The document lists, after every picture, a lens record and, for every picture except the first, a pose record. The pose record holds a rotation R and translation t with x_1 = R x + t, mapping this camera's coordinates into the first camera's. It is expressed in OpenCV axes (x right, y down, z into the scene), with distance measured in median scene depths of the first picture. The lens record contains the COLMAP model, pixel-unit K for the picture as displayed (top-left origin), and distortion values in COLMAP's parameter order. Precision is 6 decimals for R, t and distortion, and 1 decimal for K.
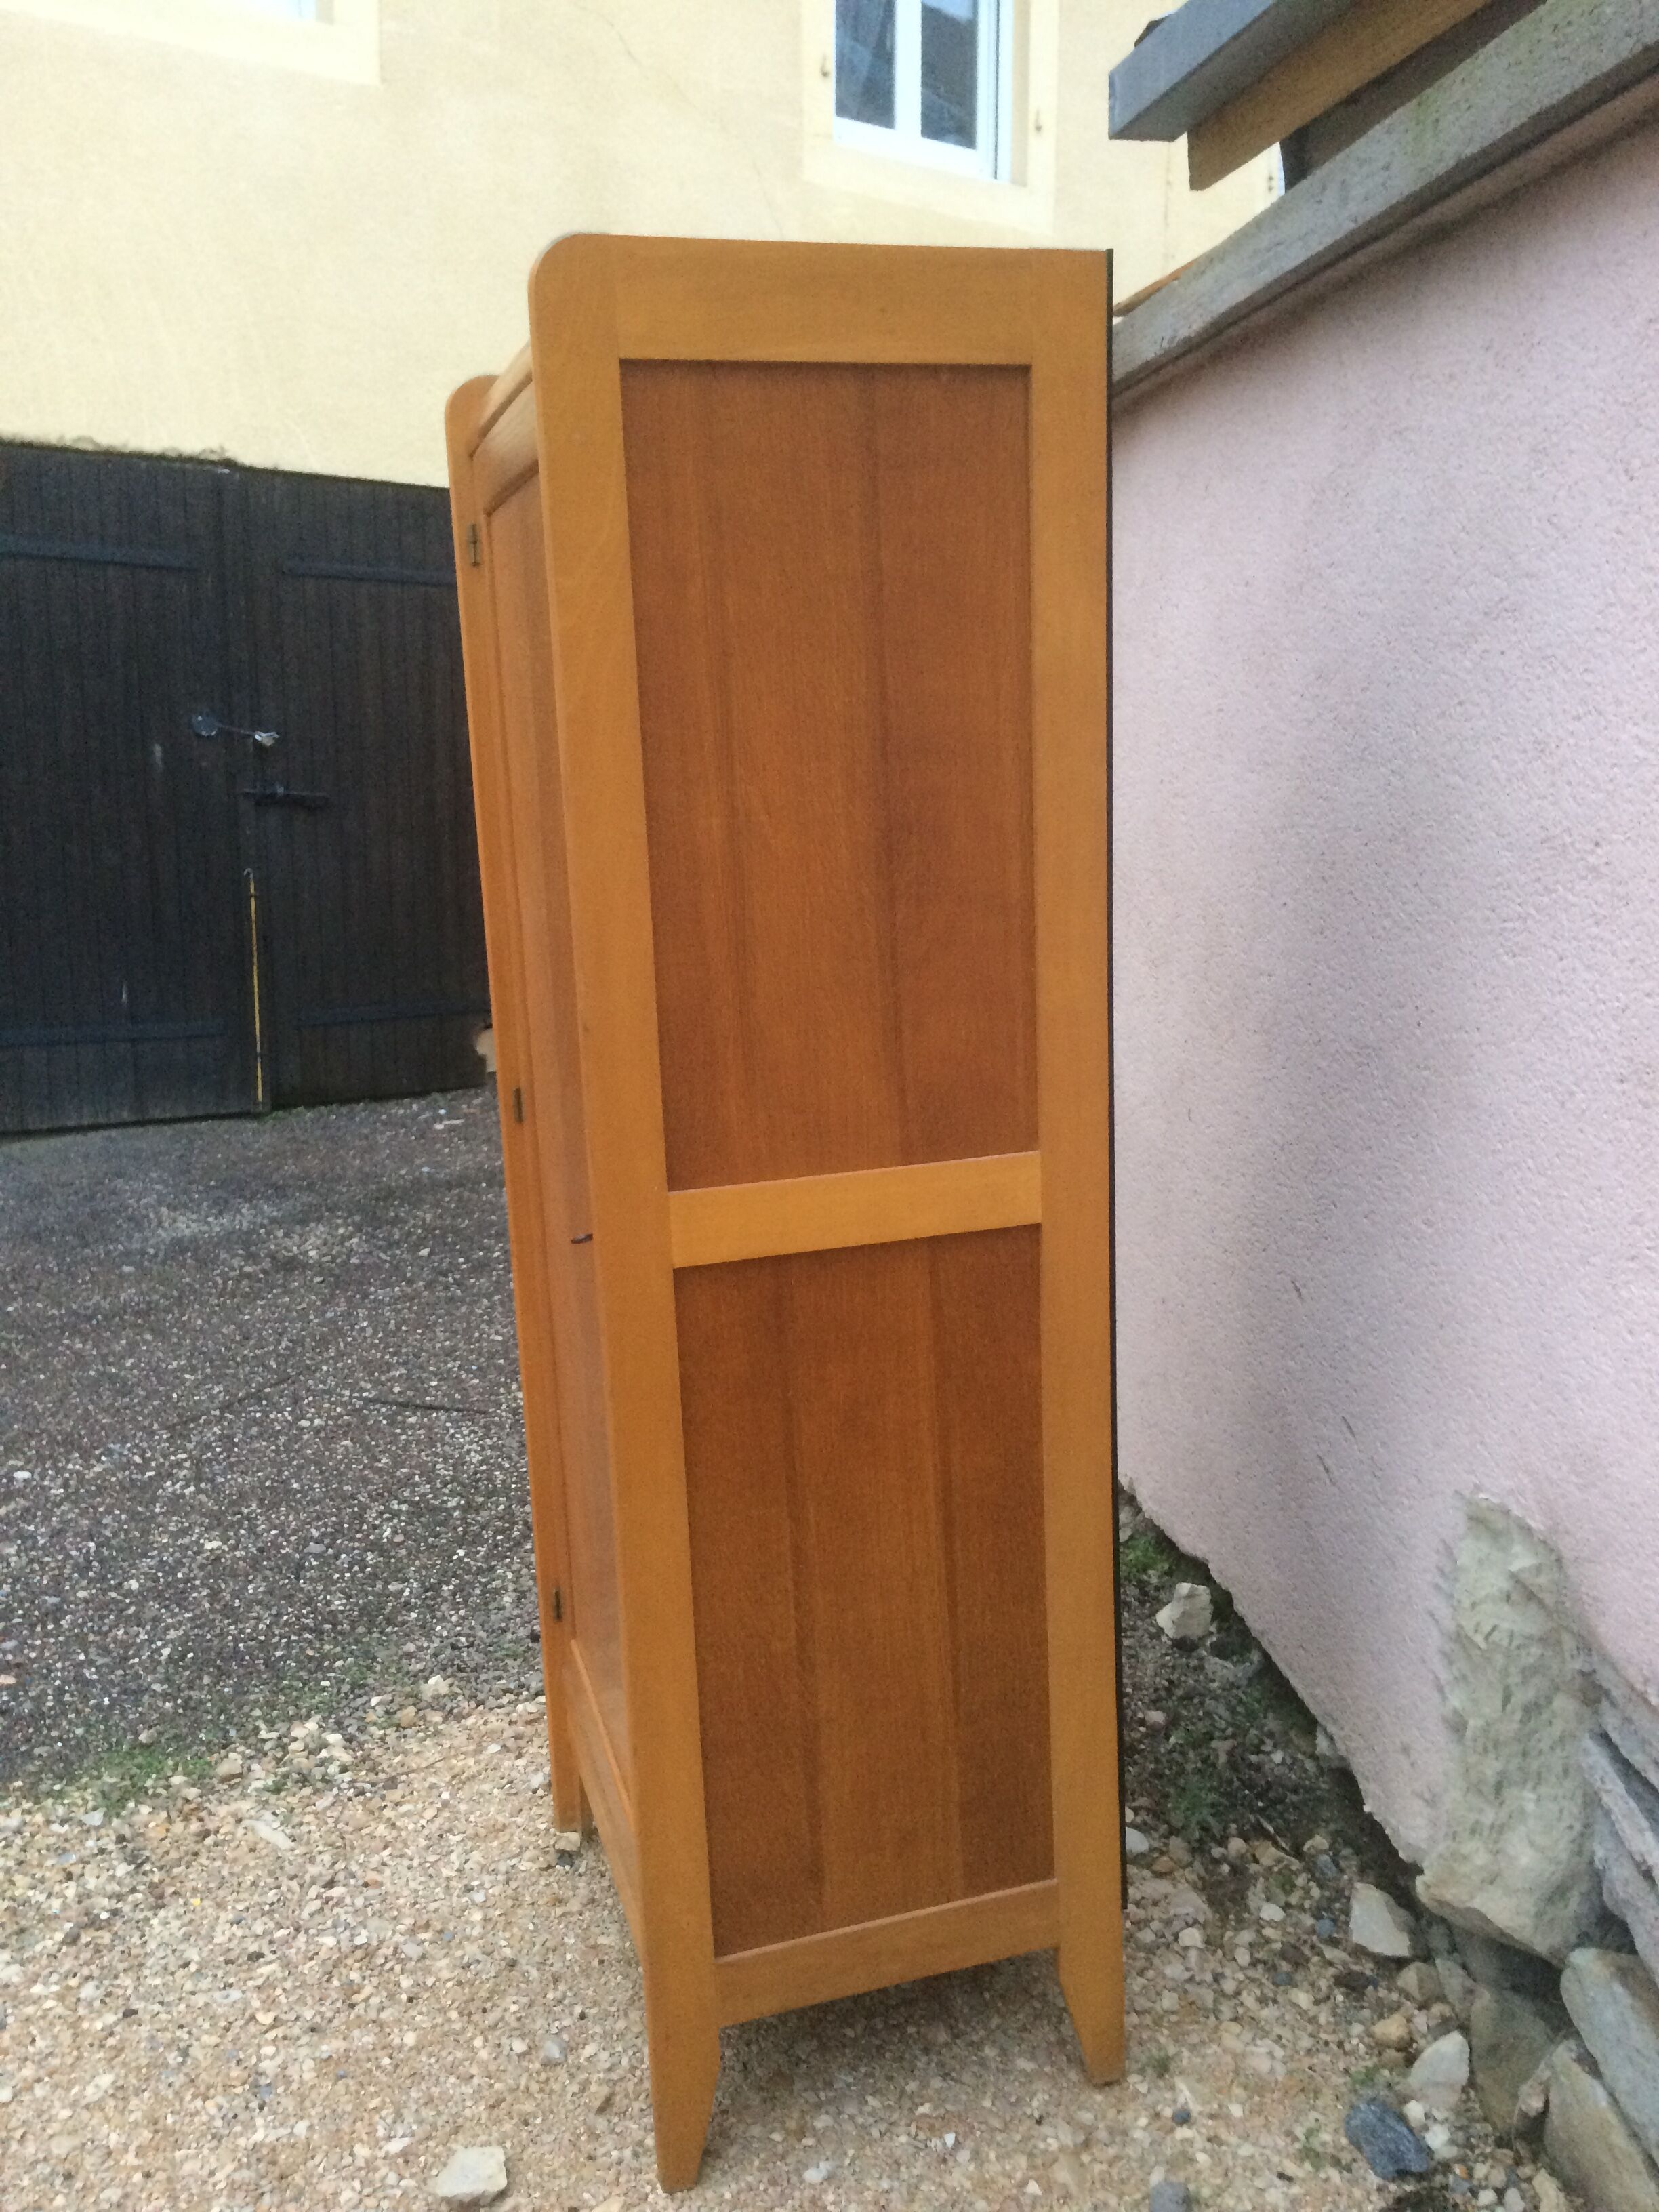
lens RADIAL K [[1872.1, 0, 822.3], [0, 1872.1, 1105.6], [0, 0, 1]] dist [0.102024, -0.162707]
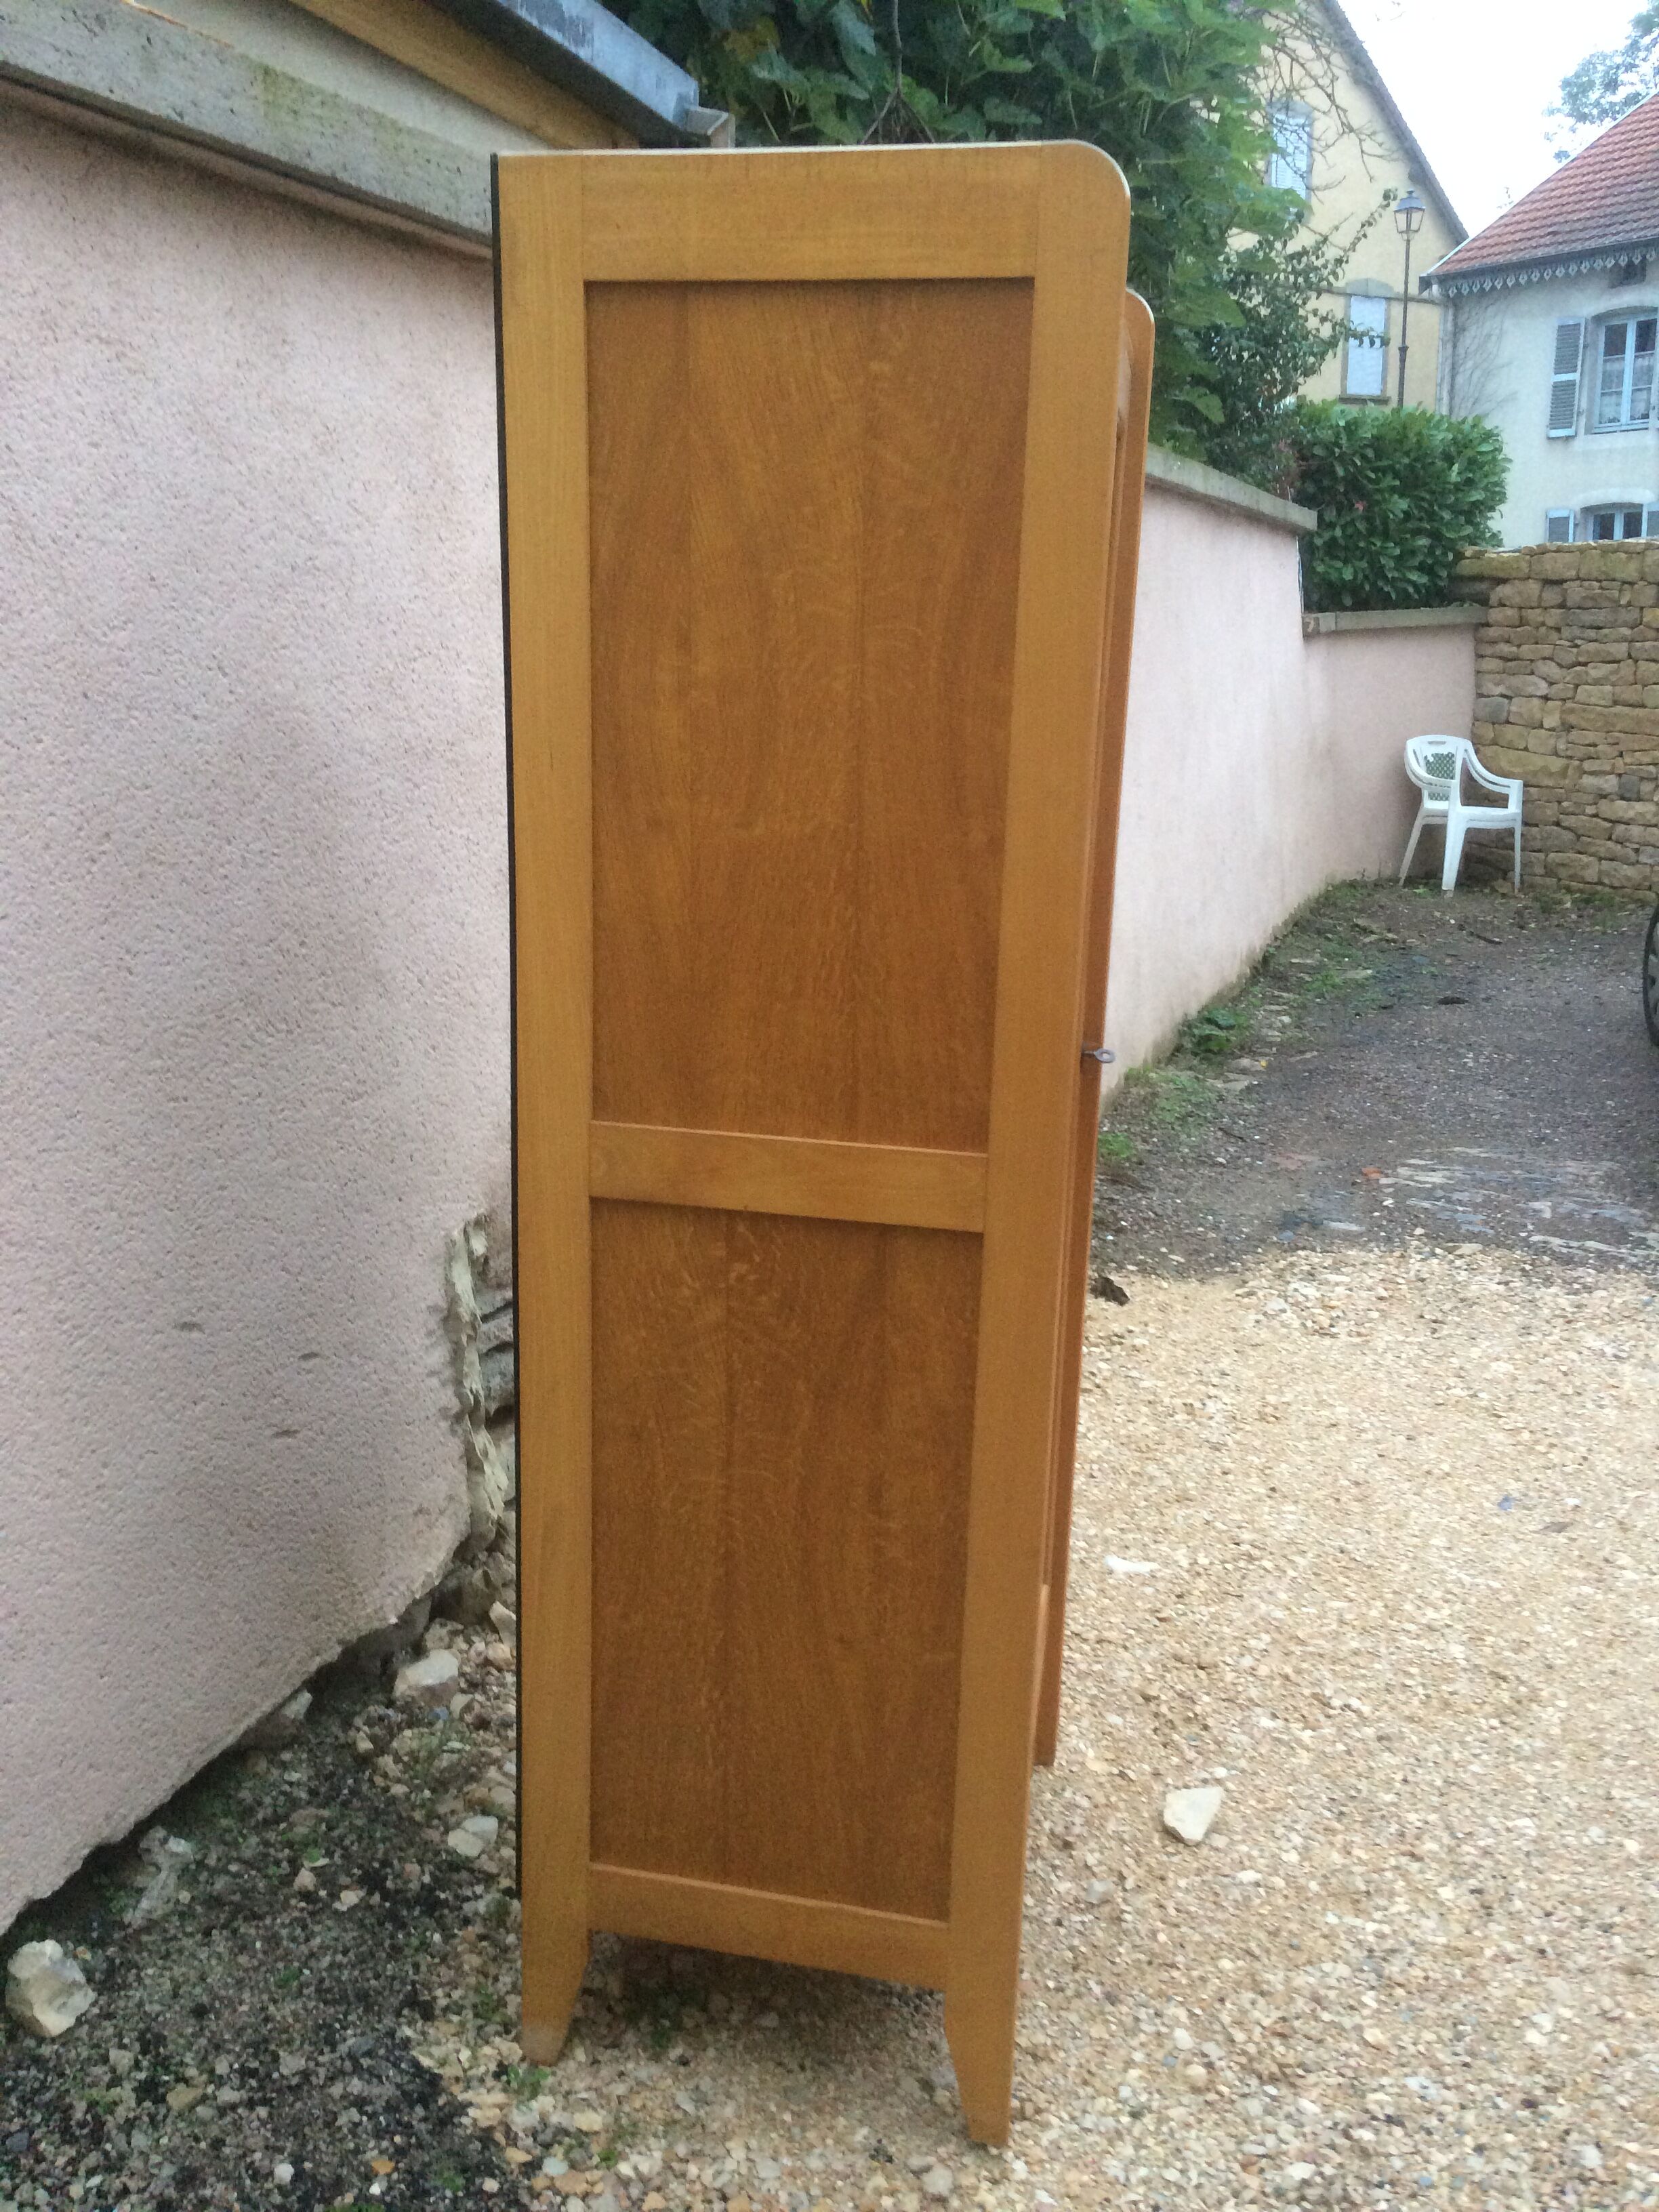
lens RADIAL K [[1836.6, 0, 829.5], [0, 1836.6, 1106.0], [0, 0, 1]] dist [0.100398, -0.148752]
pose [[-0.876843, -0.108730, 0.468320, -0.509872], [0.105866, 0.906516, 0.408681, -0.400354], [-0.468976, 0.407929, -0.783362, 1.912364]]
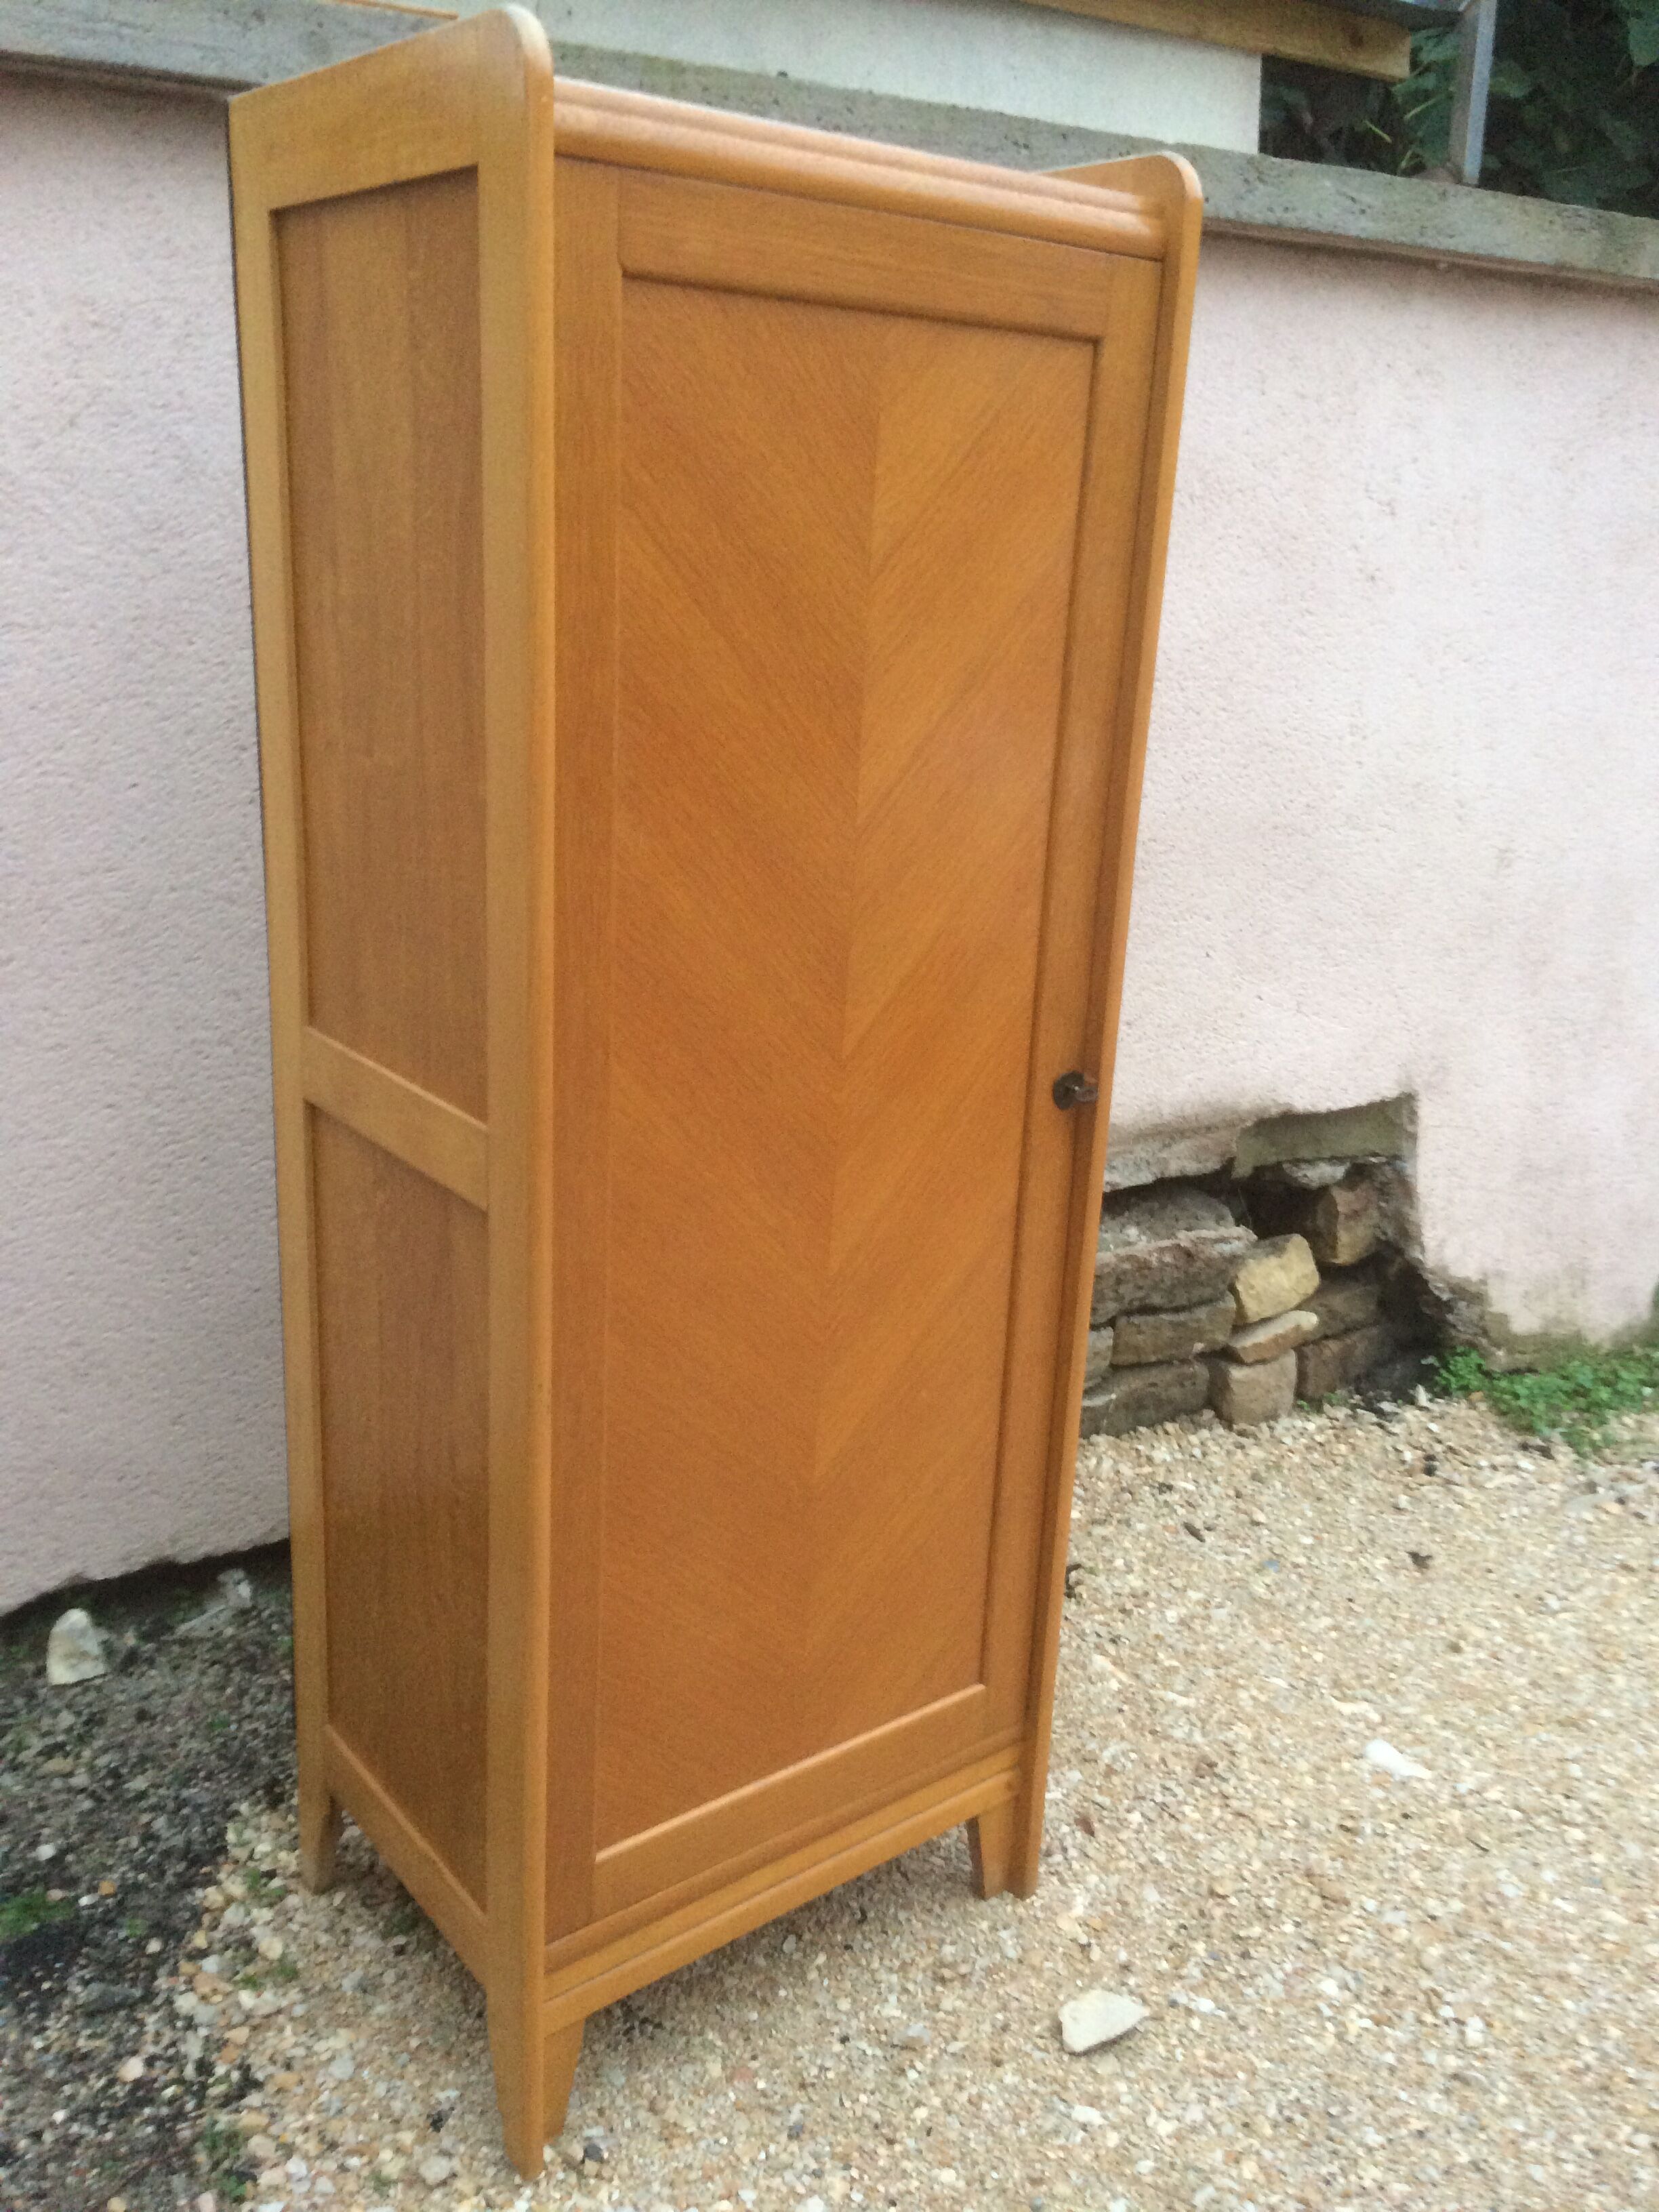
lens RADIAL K [[1872.1, 0, 822.3], [0, 1872.1, 1105.6], [0, 0, 1]] dist [0.102024, -0.162707]
pose [[-0.354981, -0.259024, 0.898273, -0.949225], [0.167733, 0.927612, 0.333769, -0.279626], [-0.919703, 0.269152, -0.285838, 1.317702]]
